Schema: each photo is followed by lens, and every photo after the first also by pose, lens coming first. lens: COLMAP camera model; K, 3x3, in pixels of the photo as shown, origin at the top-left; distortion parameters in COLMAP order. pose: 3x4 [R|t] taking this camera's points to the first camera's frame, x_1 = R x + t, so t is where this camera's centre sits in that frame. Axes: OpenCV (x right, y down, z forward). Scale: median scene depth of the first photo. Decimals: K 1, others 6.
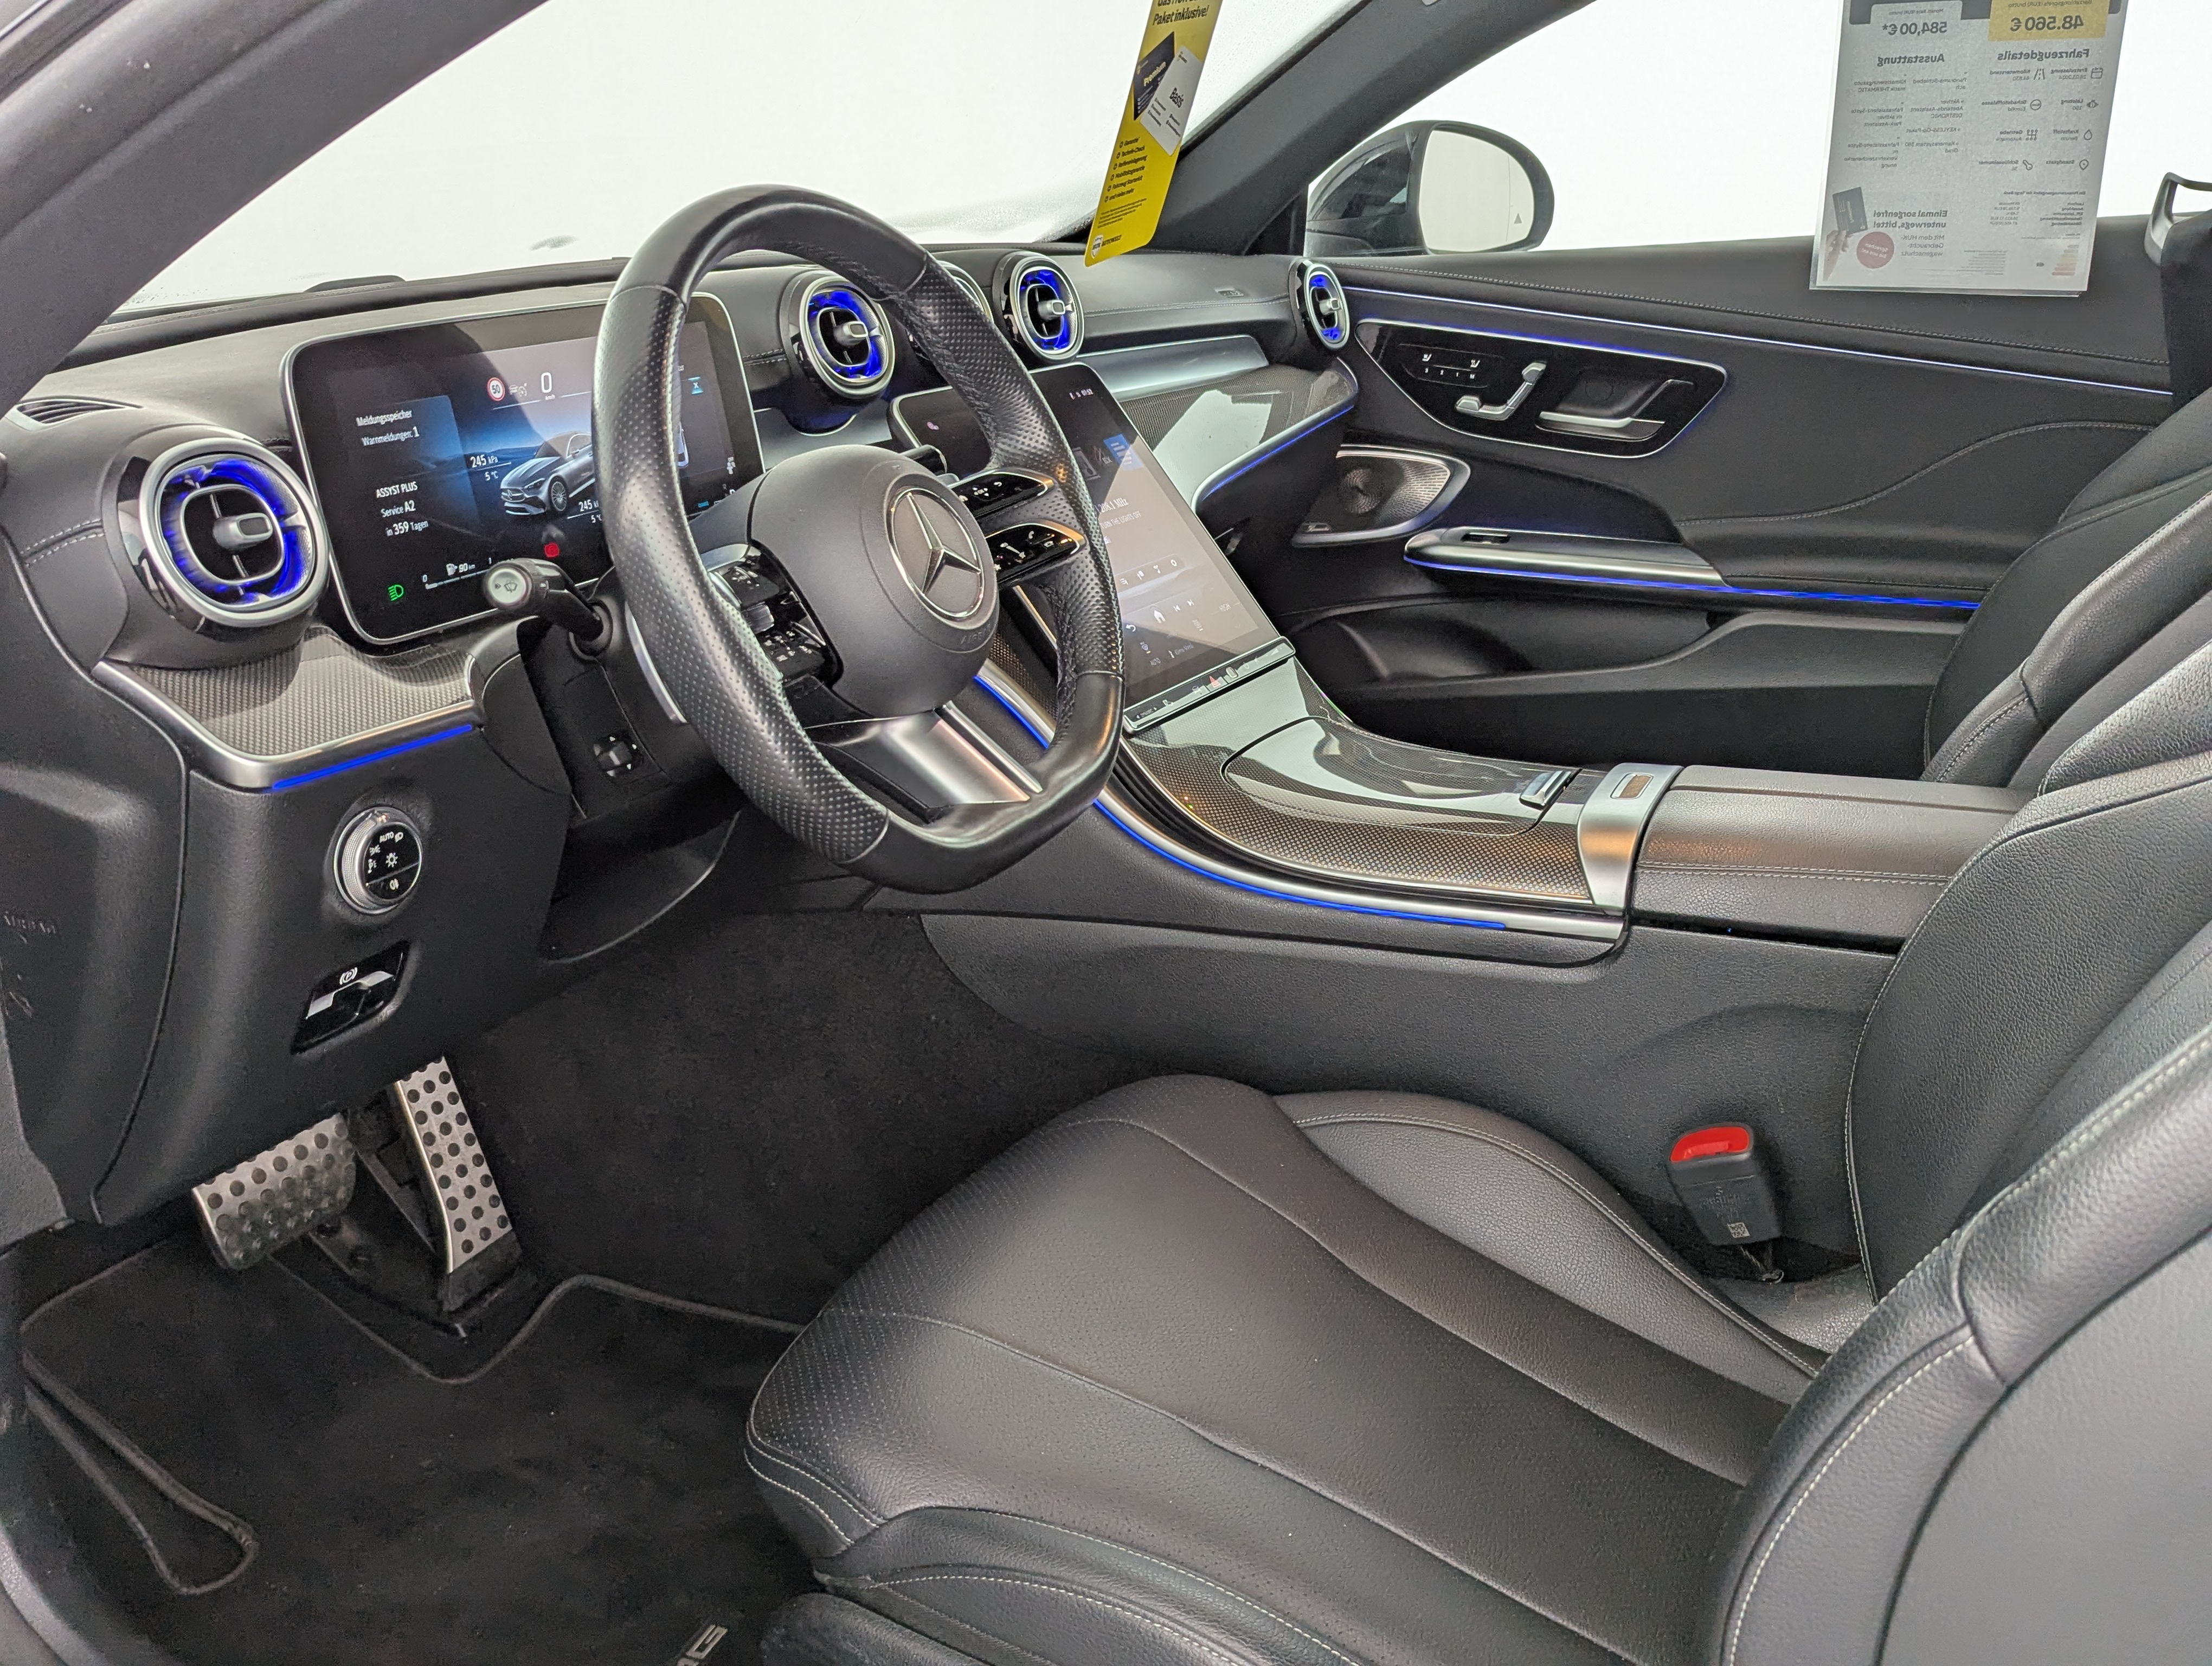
lens RADIAL K [[2015.6, 0, 1117.1], [0, 2015.6, 833.8], [0, 0, 1]] dist [0.076128, -0.089300]
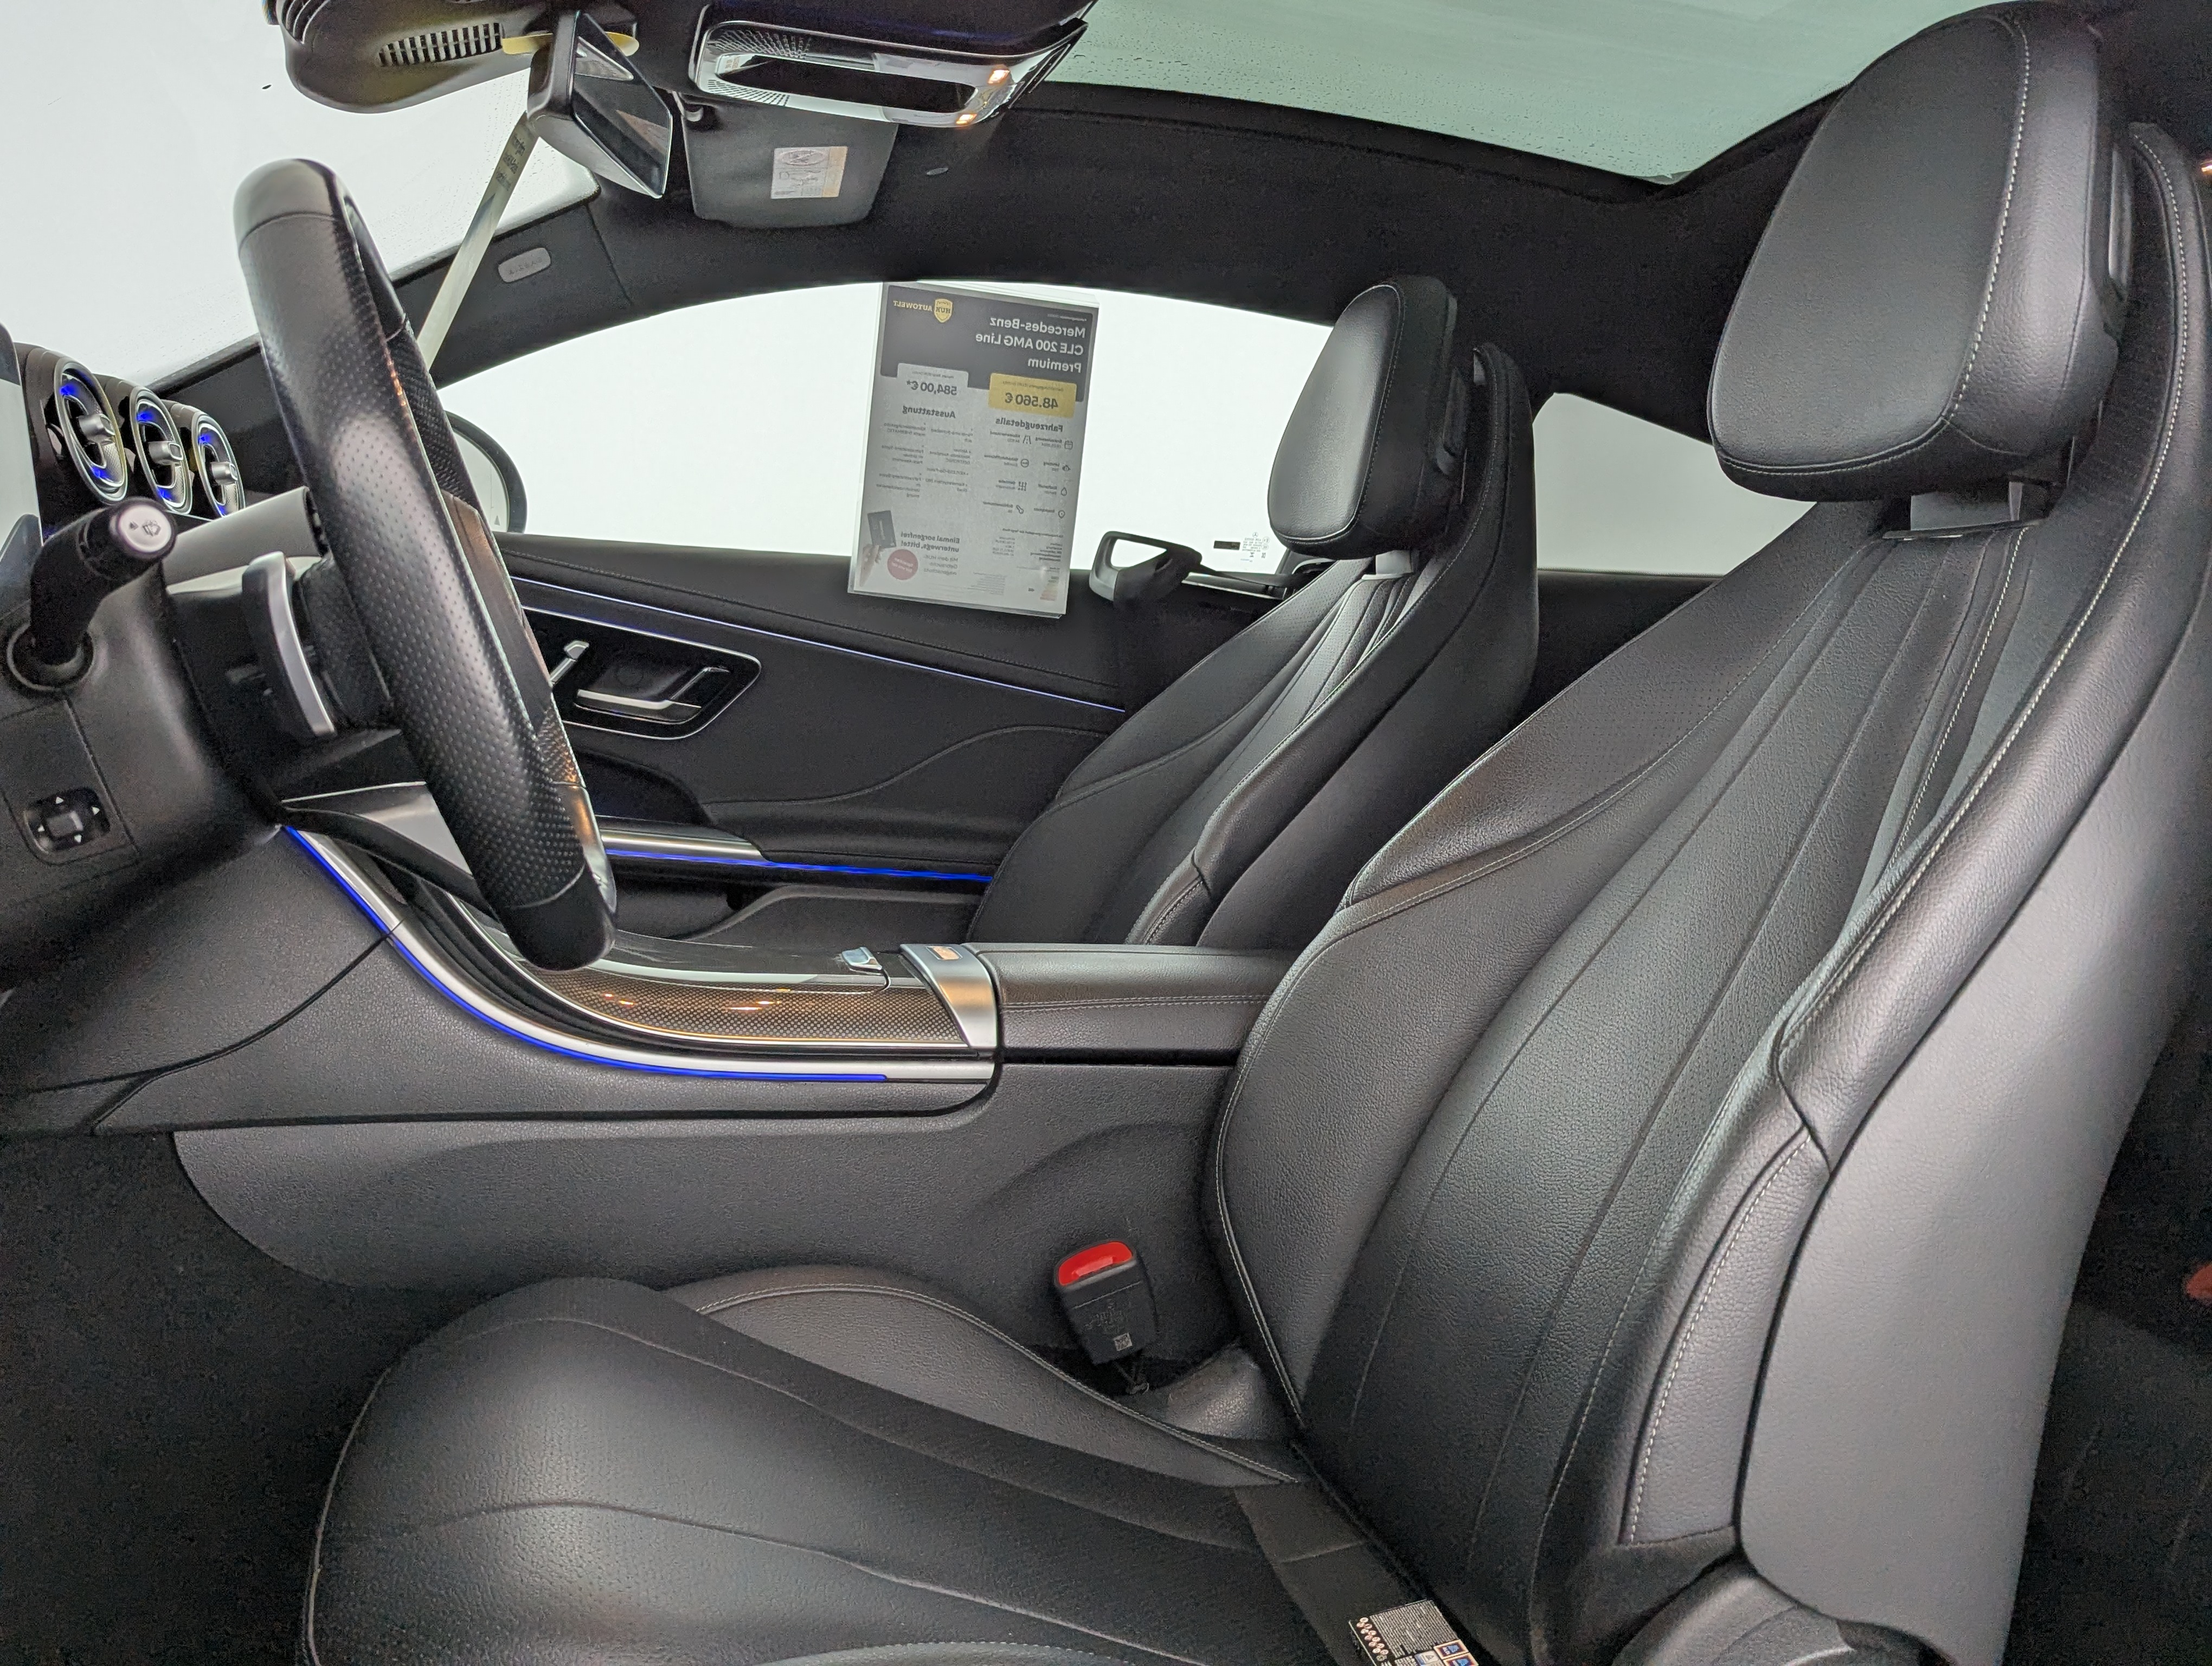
lens RADIAL K [[2015.6, 0, 1117.1], [0, 2015.6, 833.8], [0, 0, 1]] dist [0.076128, -0.089300]
pose [[0.747904, 0.046964, 0.662143, -0.301341], [0.110436, 0.974790, -0.193879, 0.103202], [-0.654556, 0.218127, 0.723863, 0.125931]]
